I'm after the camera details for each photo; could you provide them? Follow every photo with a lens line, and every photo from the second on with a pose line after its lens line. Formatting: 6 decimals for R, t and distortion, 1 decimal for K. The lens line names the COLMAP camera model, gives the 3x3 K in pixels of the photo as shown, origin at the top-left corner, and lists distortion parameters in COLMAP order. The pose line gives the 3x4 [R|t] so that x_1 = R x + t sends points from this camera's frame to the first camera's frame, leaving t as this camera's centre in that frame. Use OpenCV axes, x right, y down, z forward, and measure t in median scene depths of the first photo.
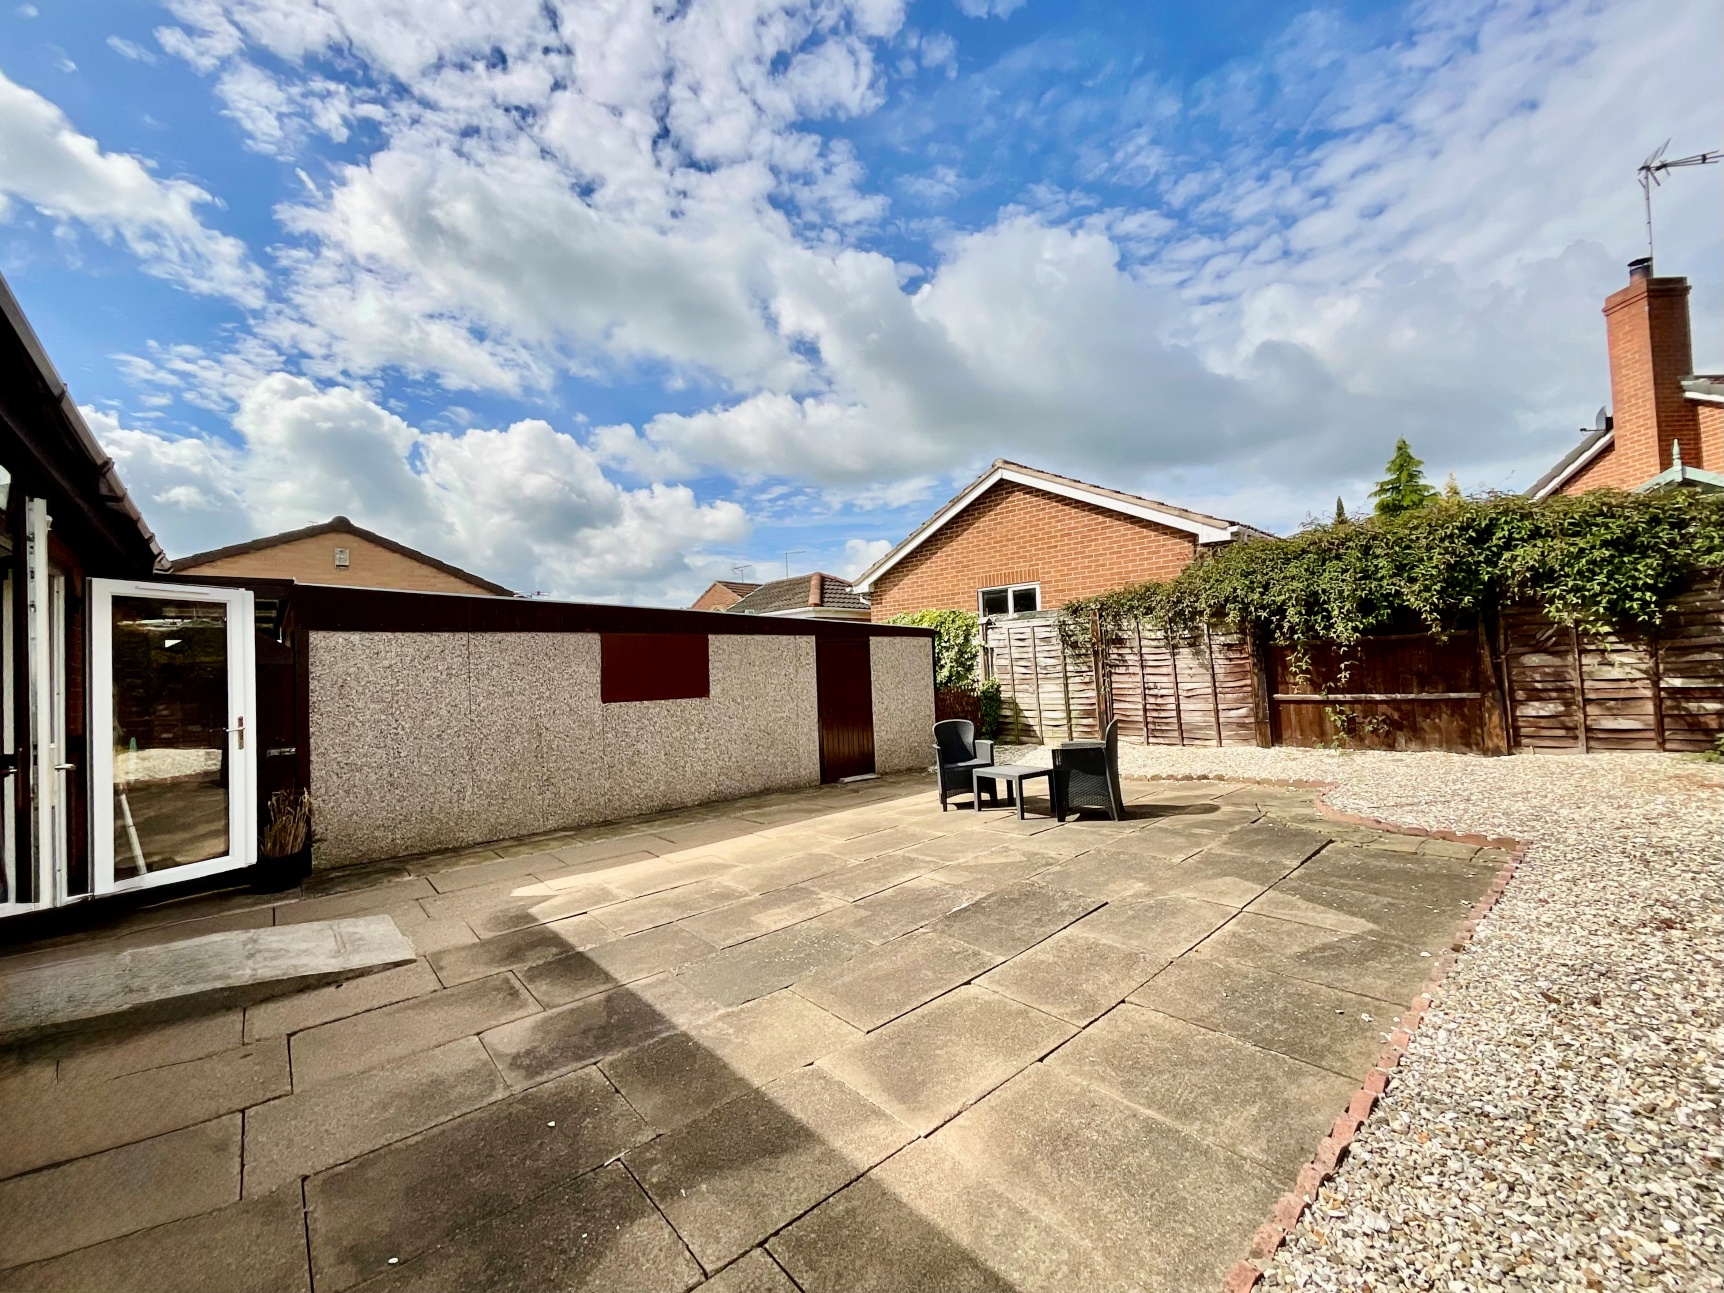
lens RADIAL K [[722.1, 0, 851.3], [0, 722.1, 641.9], [0, 0, 1]] dist [0.001532, 0.000023]
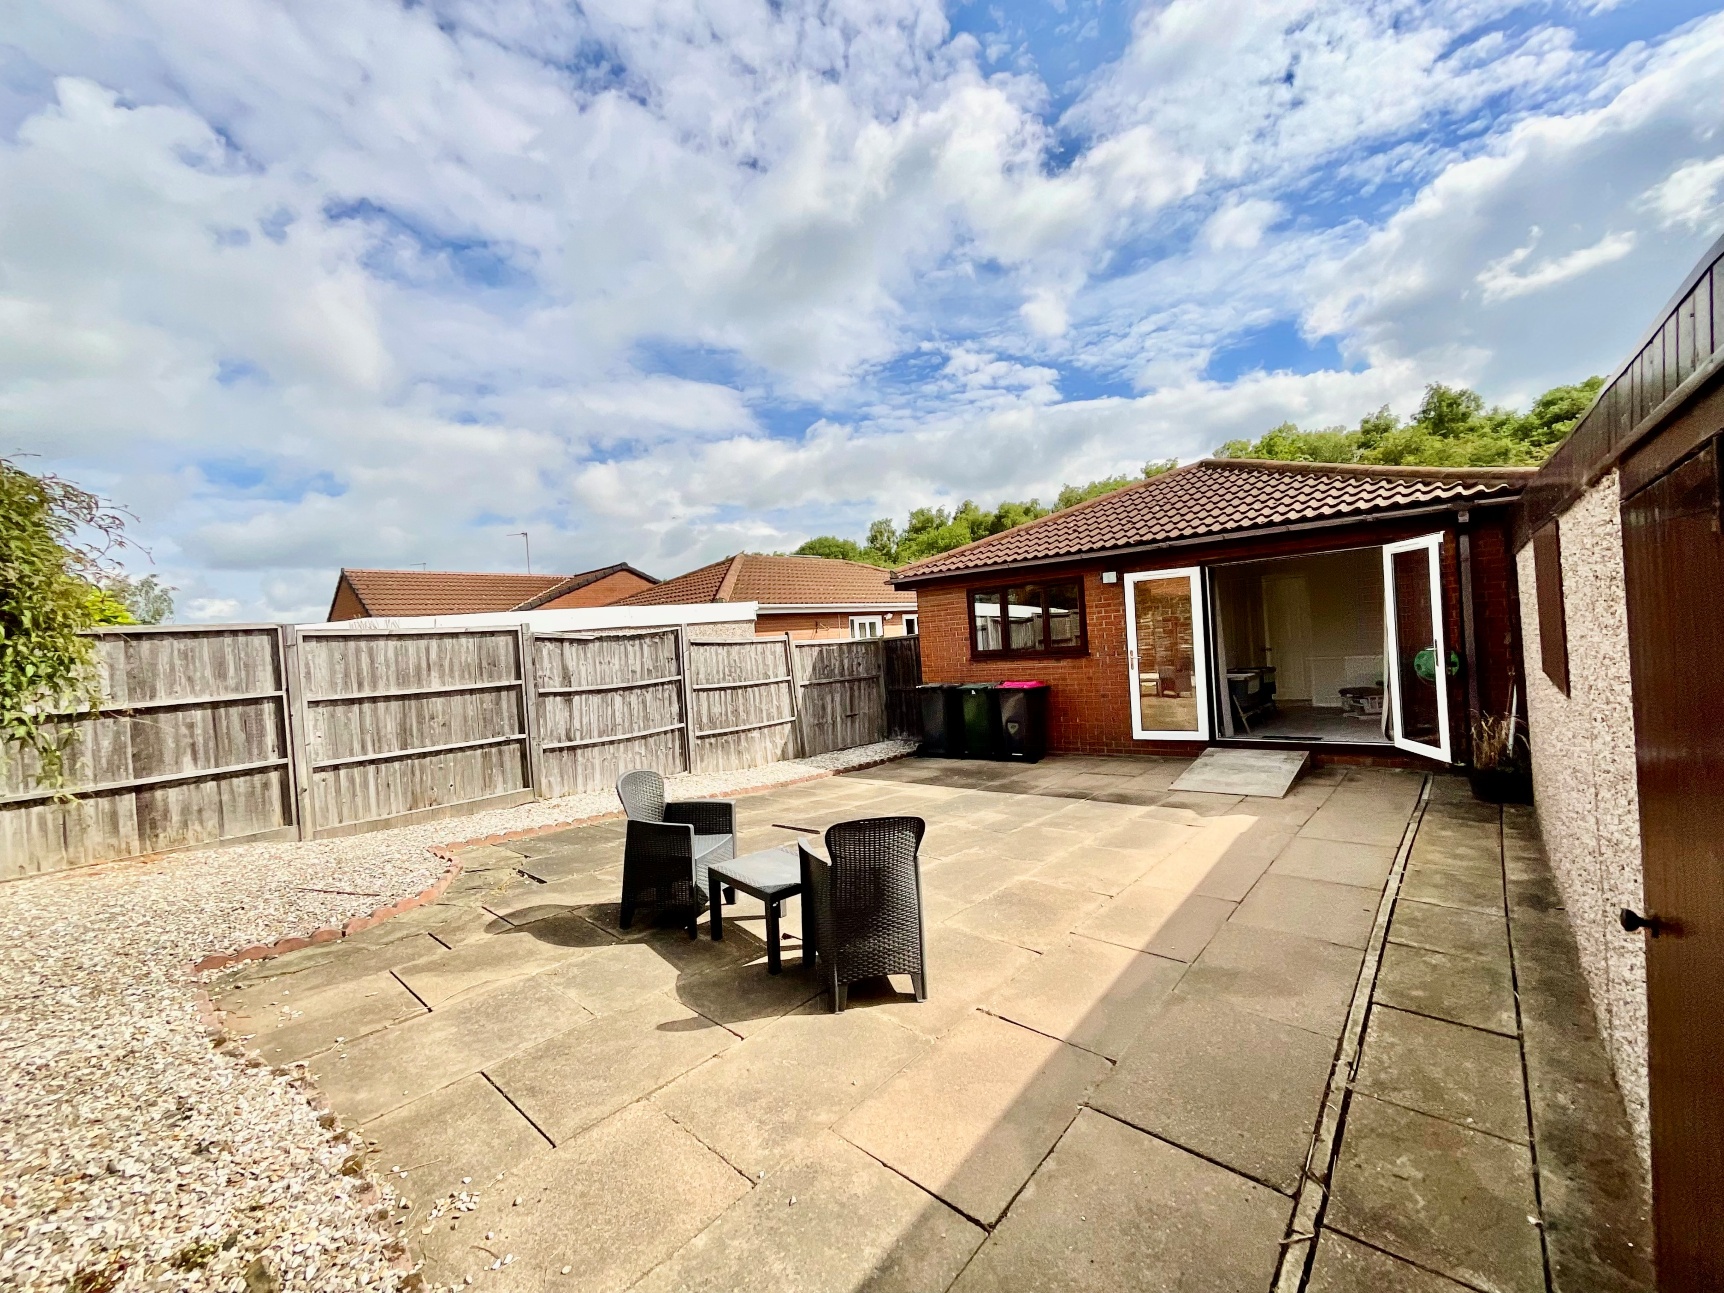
lens RADIAL K [[692.1, 0, 867.2], [0, 692.1, 653.1], [0, 0, 1]] dist [0.001663, 0.000230]
pose [[-0.980998, 0.110533, -0.159456, 0.311325], [0.113987, 0.993402, -0.012654, 0.033423], [0.157005, -0.030590, -0.987124, 2.191407]]
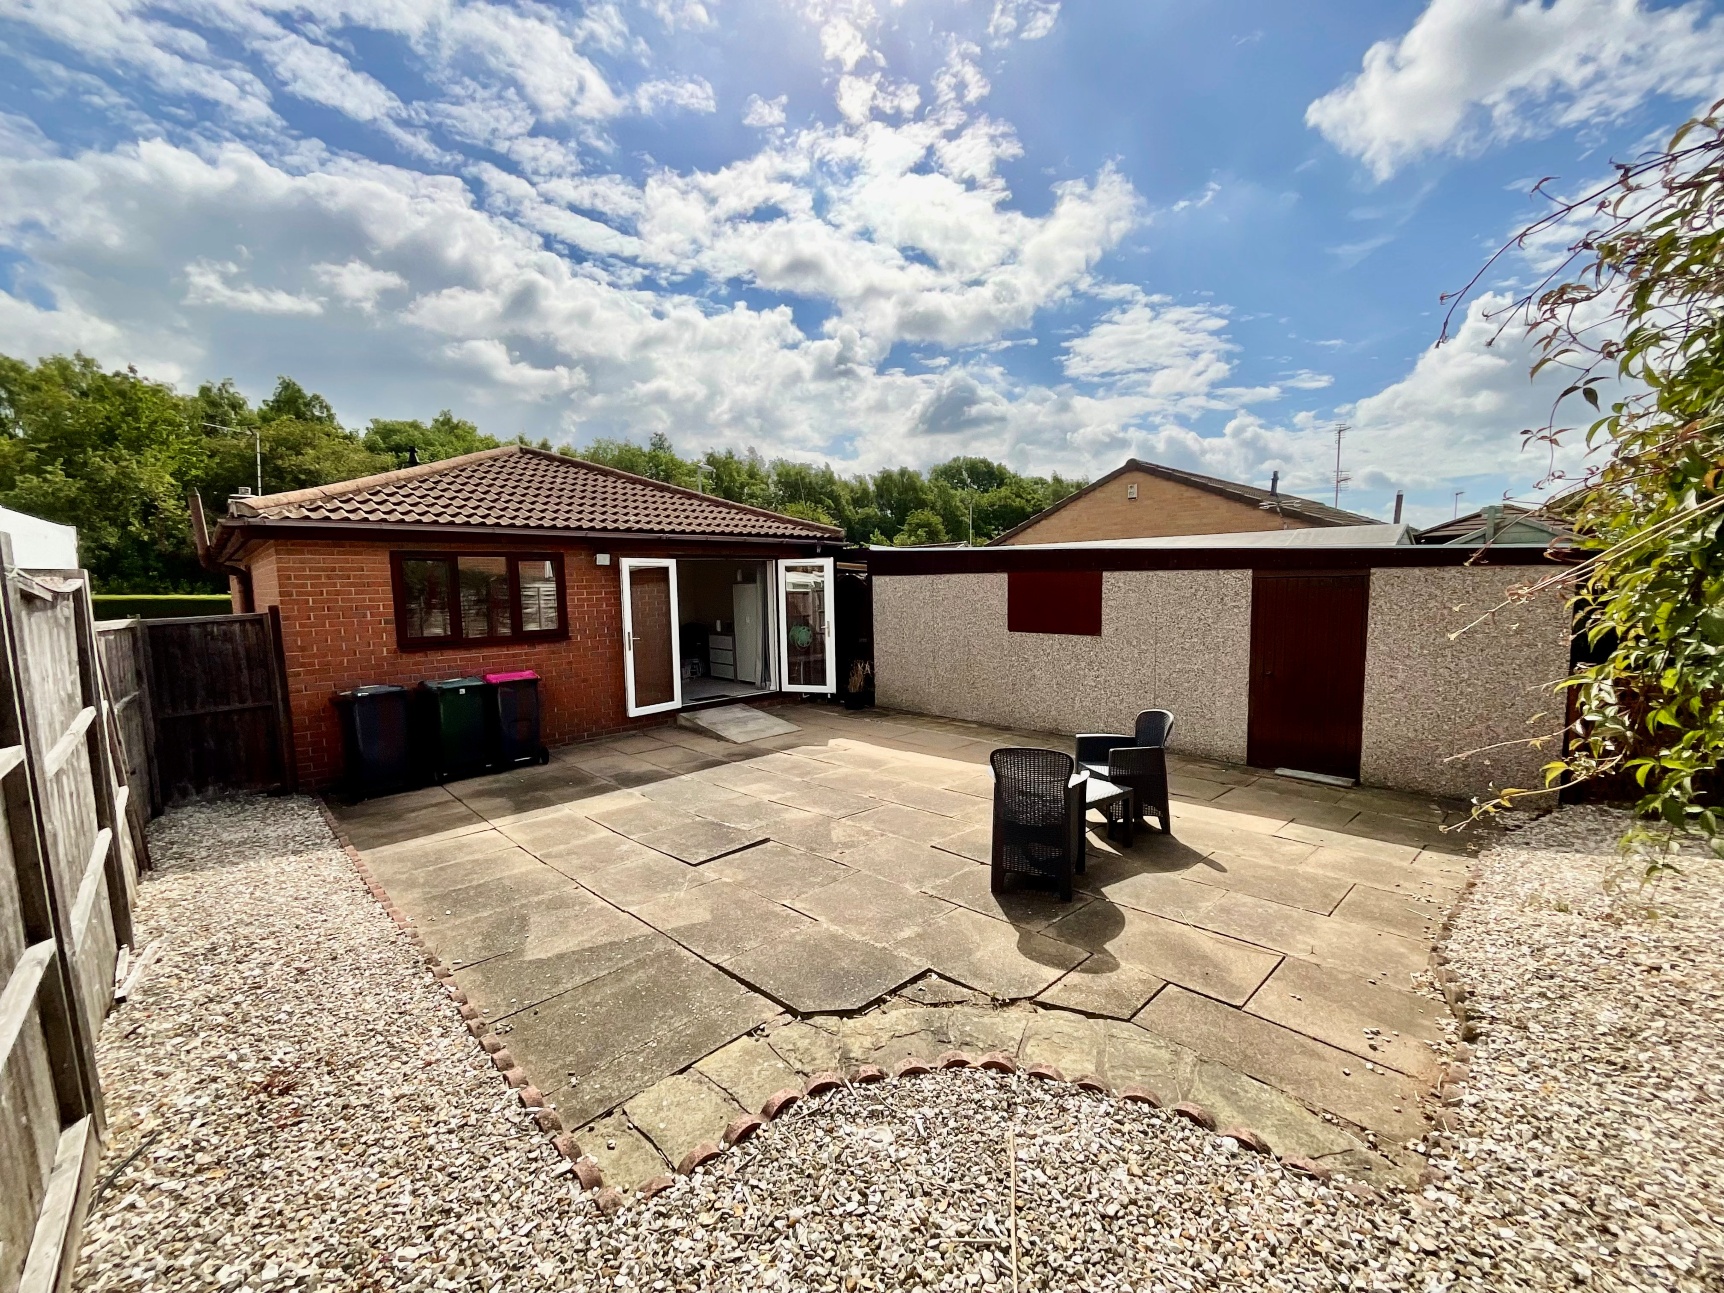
lens RADIAL K [[691.4, 0, 864.0], [0, 691.4, 643.5], [0, 0, 1]] dist [-0.001223, -0.000046]
pose [[0.069174, 0.127701, -0.989397, 1.221481], [0.055948, 0.989716, 0.131654, -0.094324], [0.996035, -0.064462, 0.061318, 1.071031]]
